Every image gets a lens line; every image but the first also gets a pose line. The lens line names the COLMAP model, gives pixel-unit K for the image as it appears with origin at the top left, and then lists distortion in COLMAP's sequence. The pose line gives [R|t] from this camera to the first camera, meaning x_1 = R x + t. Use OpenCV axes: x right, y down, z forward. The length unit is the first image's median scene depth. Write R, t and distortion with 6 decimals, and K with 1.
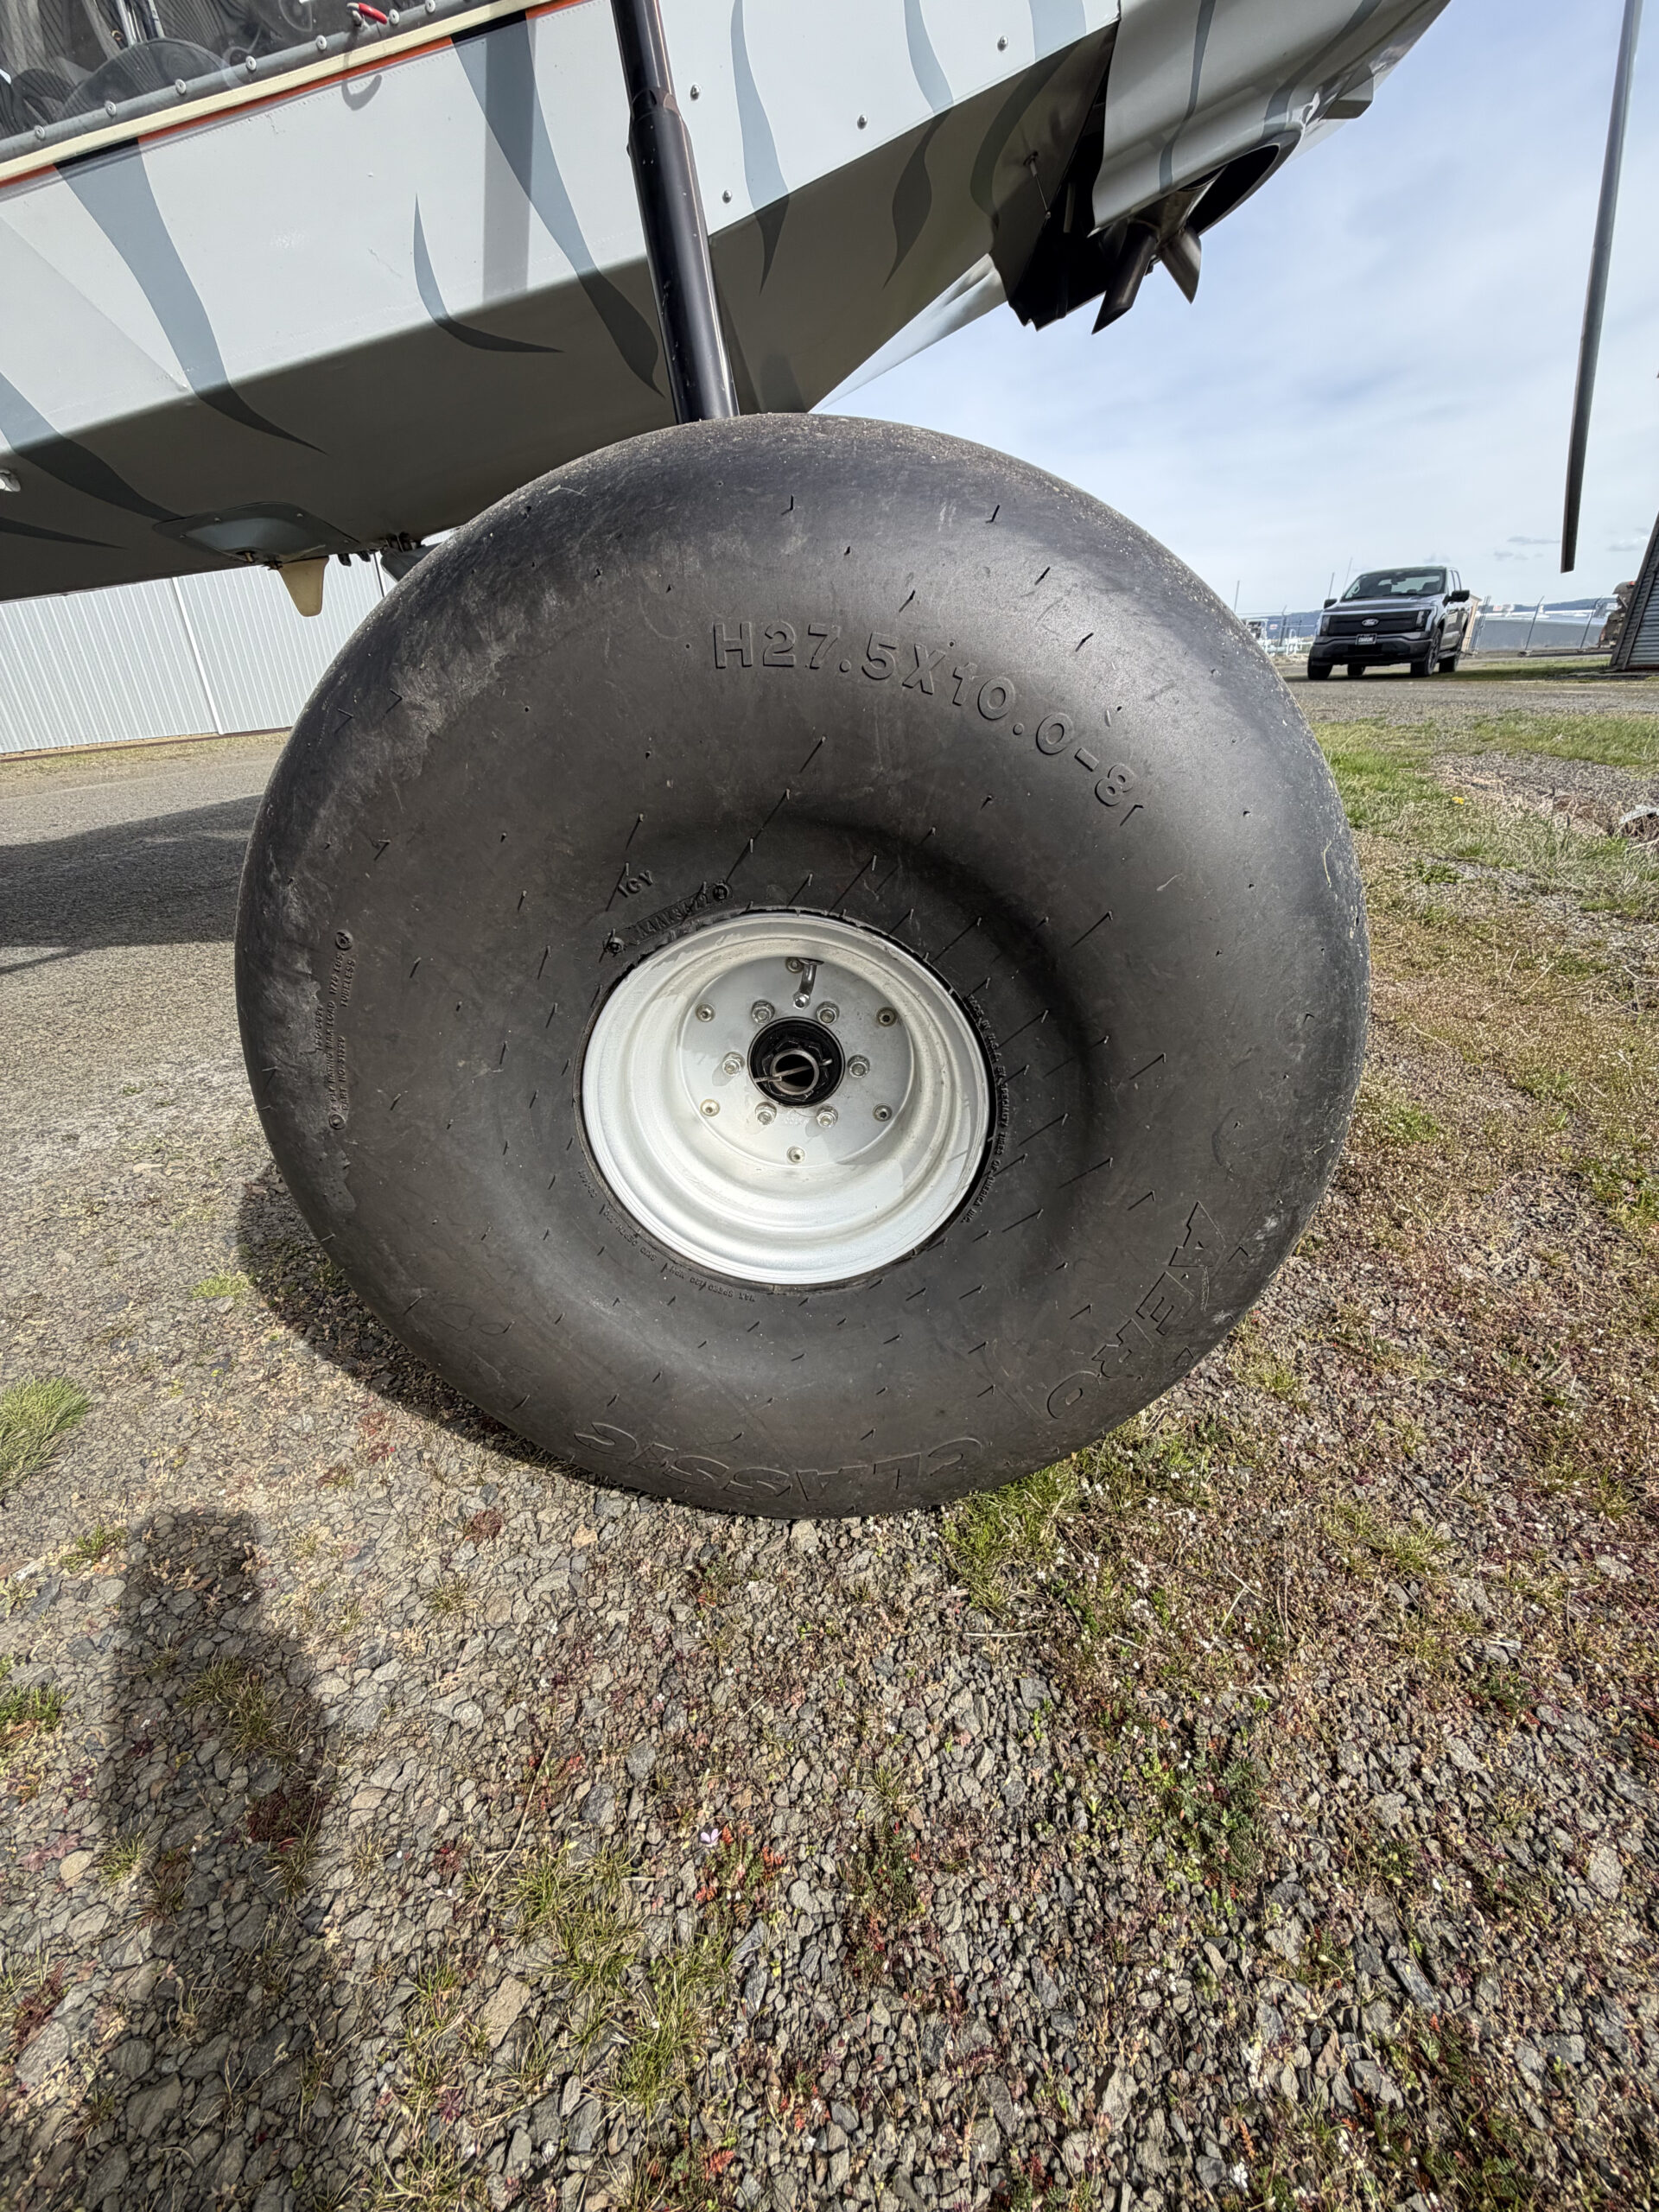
lens RADIAL K [[874.6, 0, 827.0], [0, 874.6, 1098.5], [0, 0, 1]] dist [-0.002586, -0.000236]
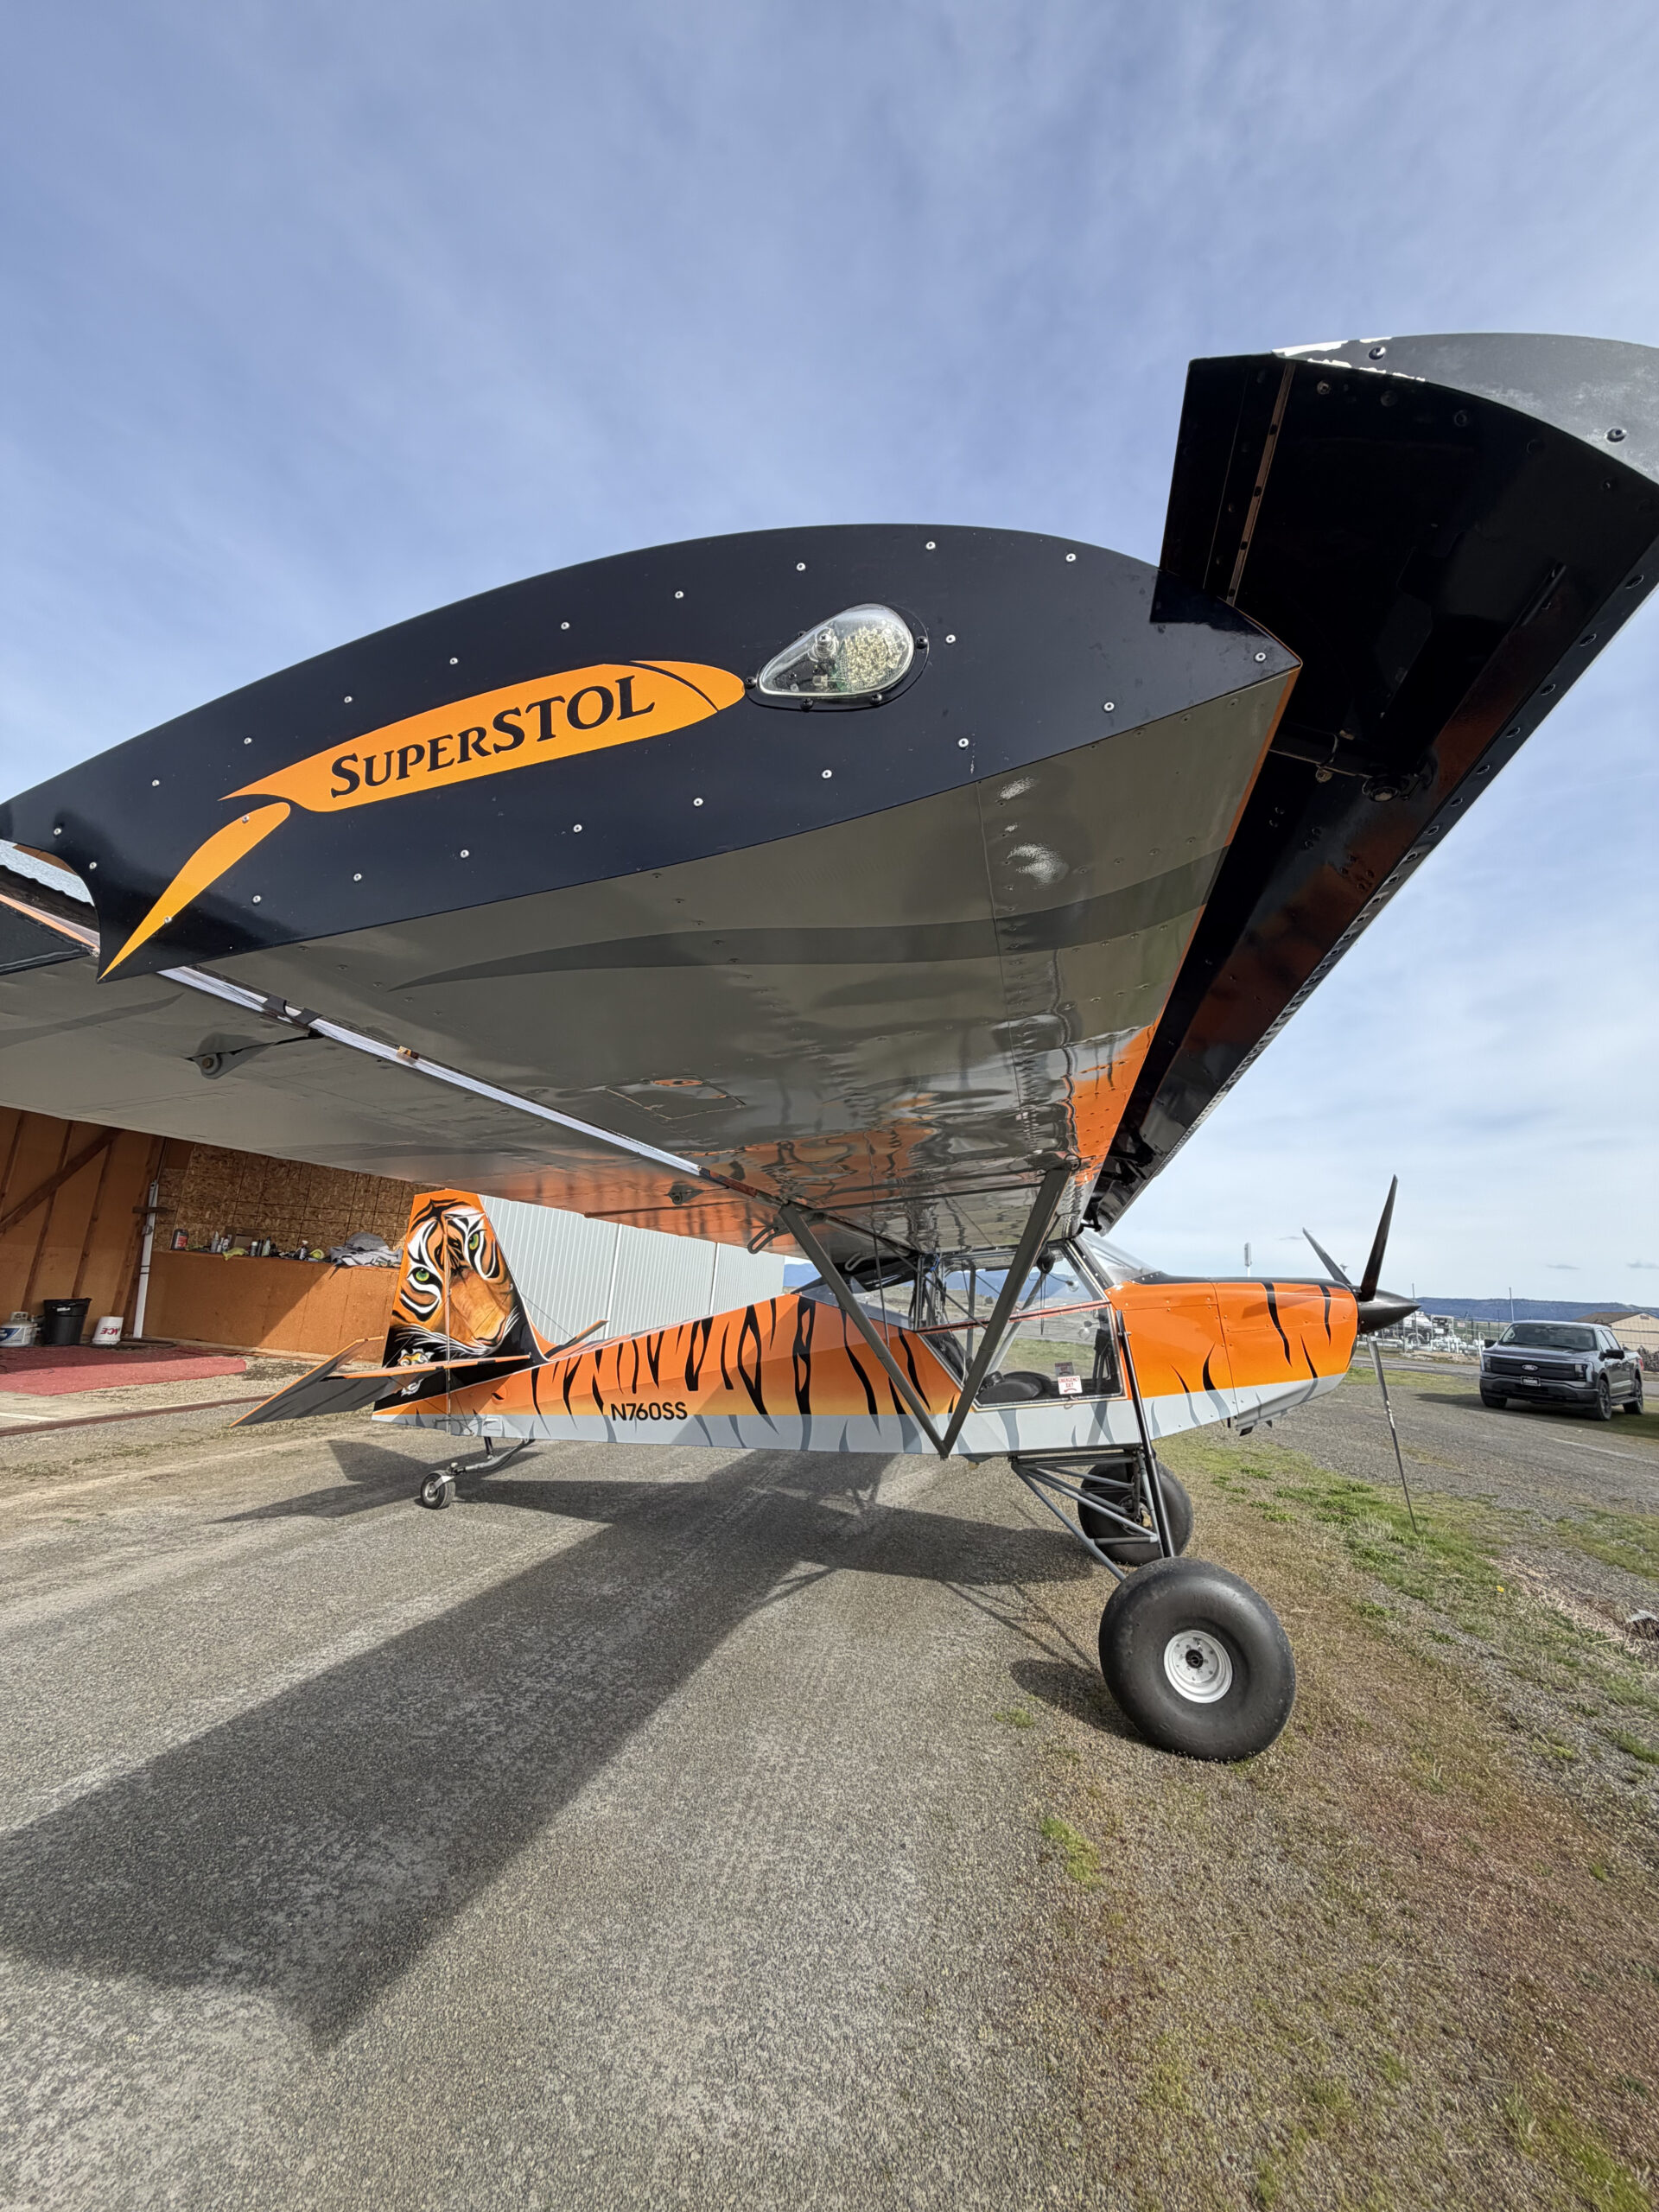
lens RADIAL K [[874.6, 0, 827.0], [0, 874.6, 1098.5], [0, 0, 1]] dist [-0.002586, -0.000236]
pose [[0.974057, 0.064240, -0.216992, -0.541808], [-0.184758, 0.779443, -0.598610, 0.381259], [0.130678, 0.623171, 0.771090, -2.369178]]
